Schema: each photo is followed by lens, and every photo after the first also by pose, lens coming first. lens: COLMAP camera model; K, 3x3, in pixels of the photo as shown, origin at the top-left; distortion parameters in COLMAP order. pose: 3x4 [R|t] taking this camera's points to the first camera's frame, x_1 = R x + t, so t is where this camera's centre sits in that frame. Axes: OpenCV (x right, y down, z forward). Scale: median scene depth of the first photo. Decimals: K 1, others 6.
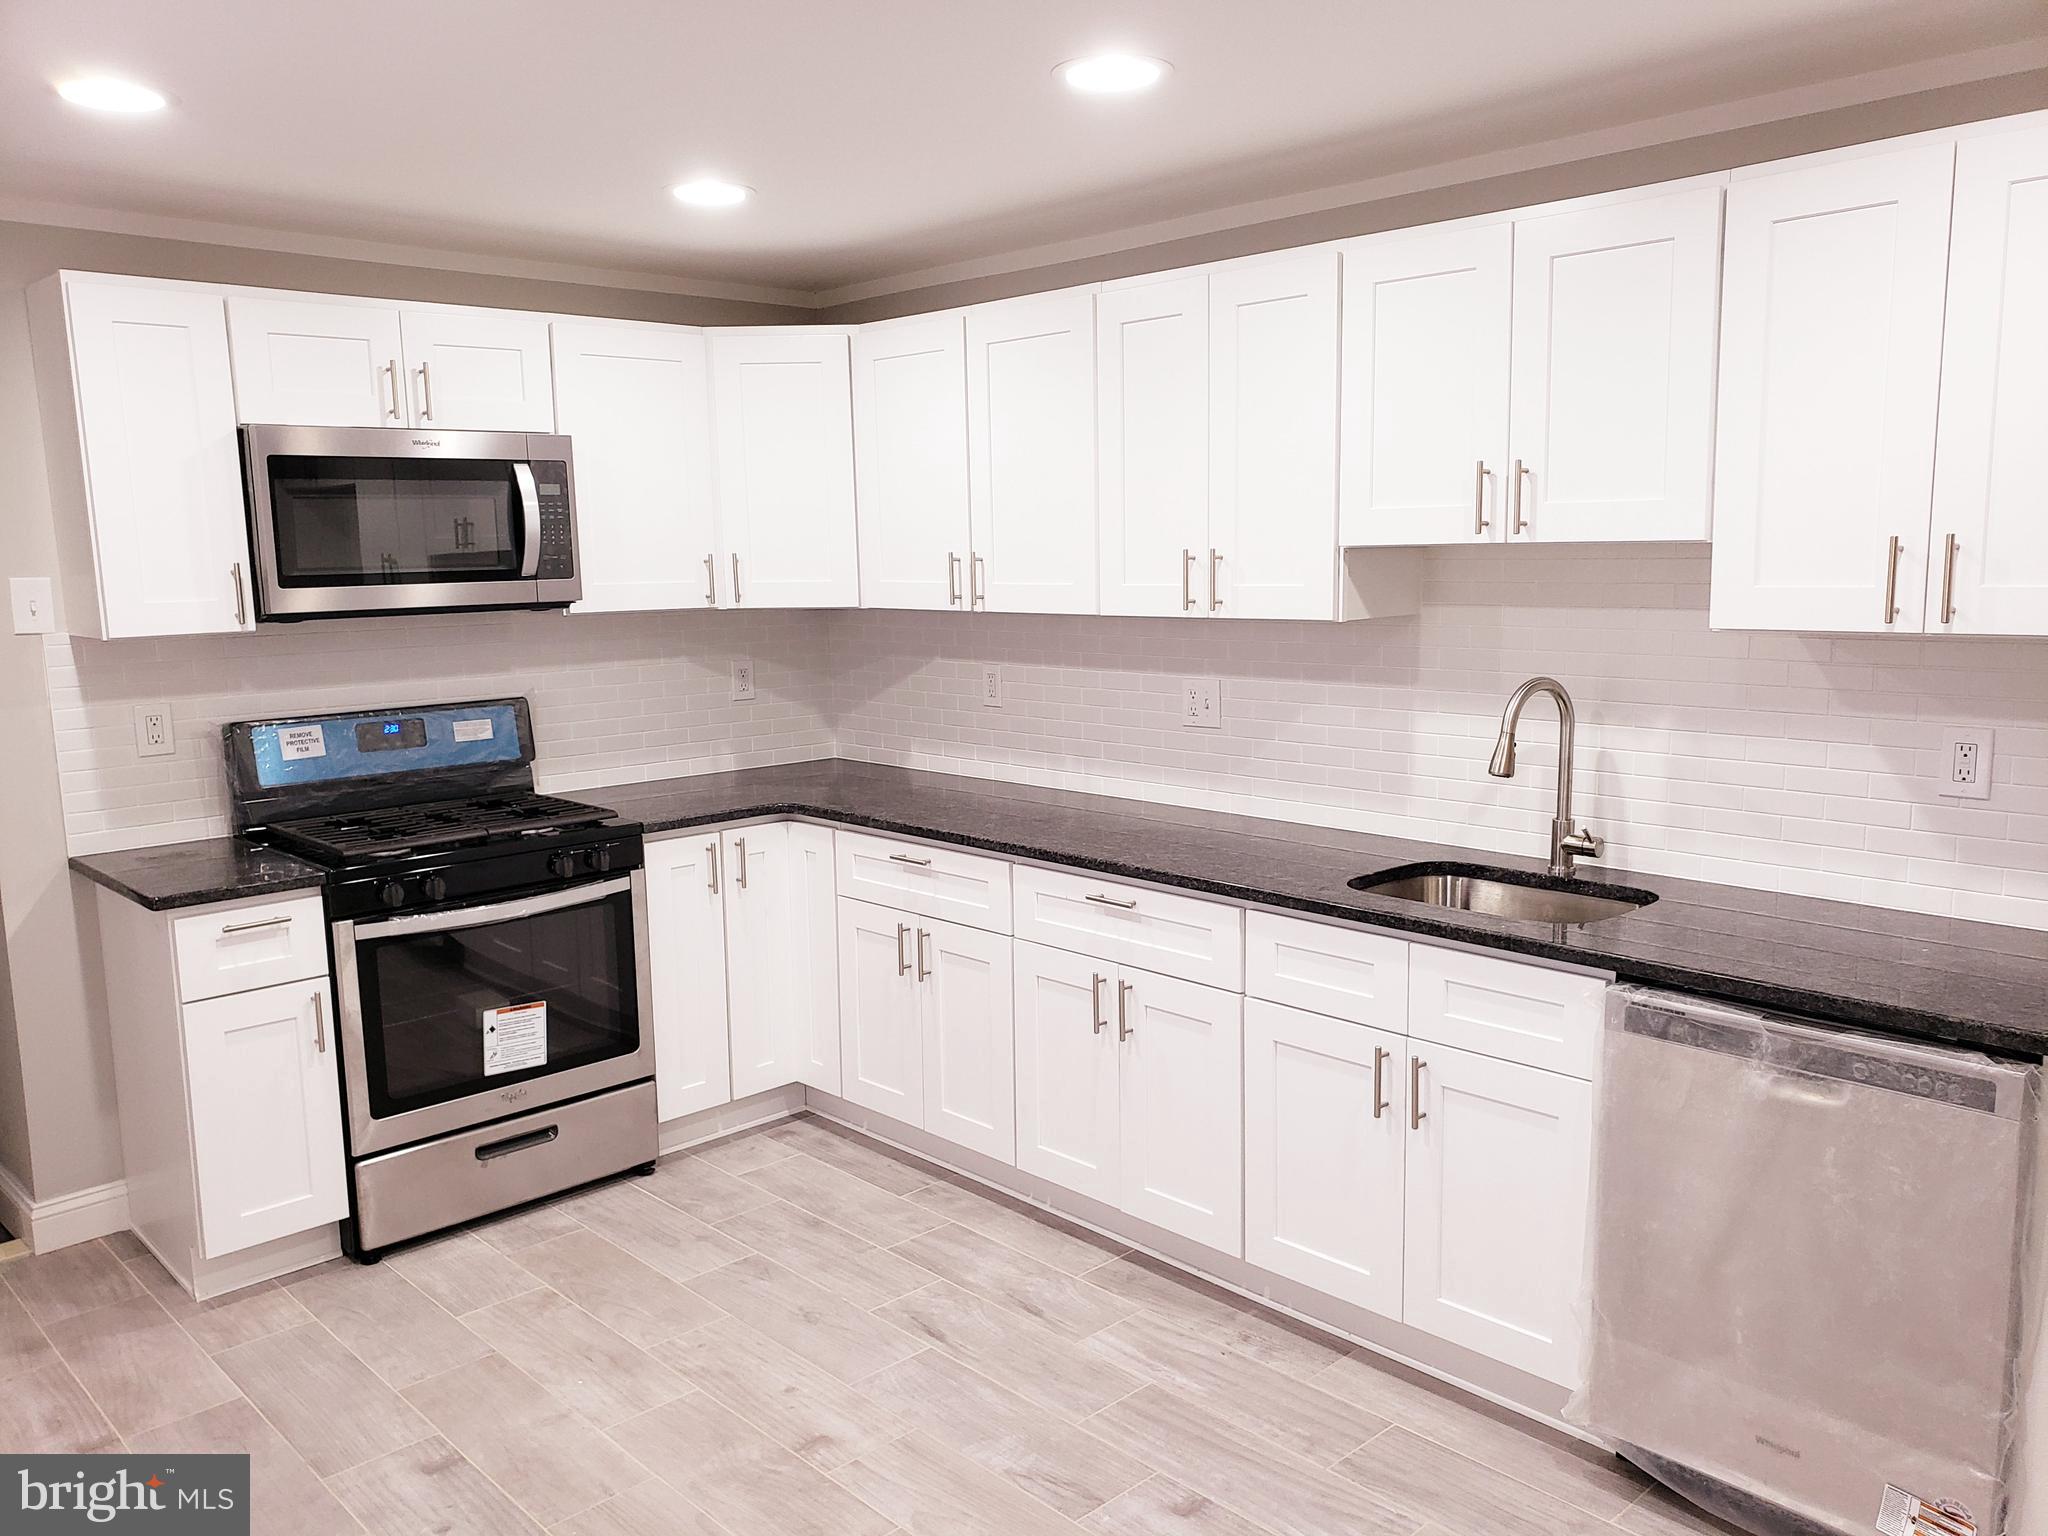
lens RADIAL K [[1539.7, 0, 1080.8], [0, 1539.7, 768.7], [0, 0, 1]] dist [0.034870, -0.039574]
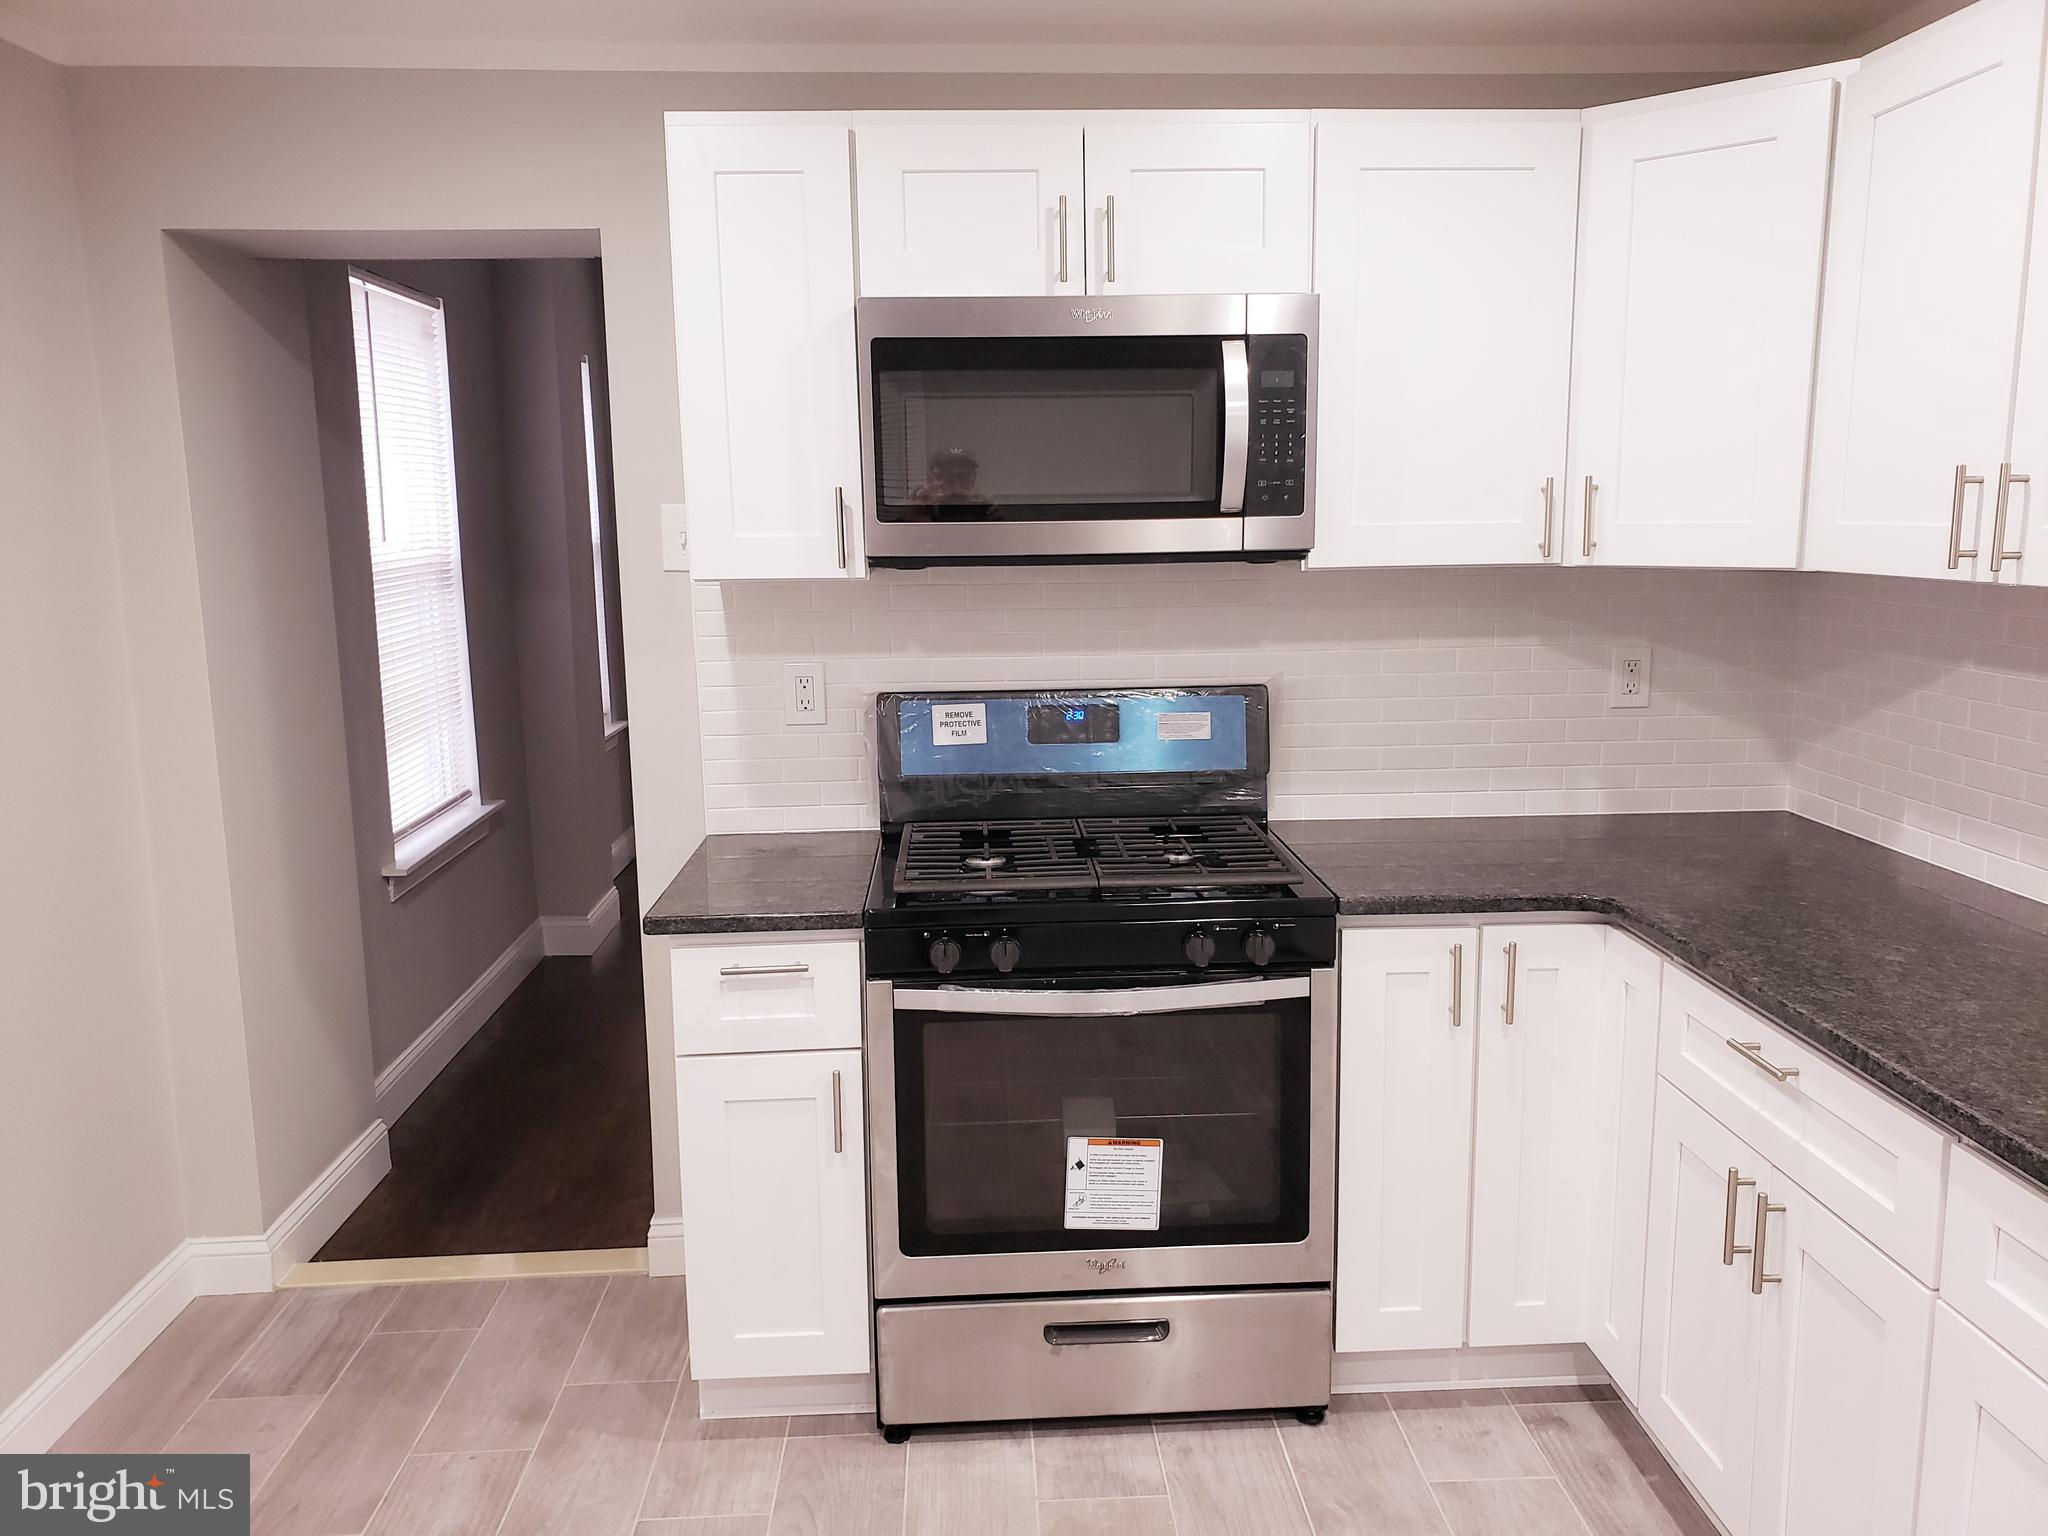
lens RADIAL K [[1539.7, 0, 1080.8], [0, 1539.7, 768.7], [0, 0, 1]] dist [0.034870, -0.039574]
pose [[0.744334, 0.115354, -0.657770, 0.050265], [-0.096266, 0.993215, 0.065247, -0.049559], [0.660833, 0.014755, 0.750388, 0.452007]]
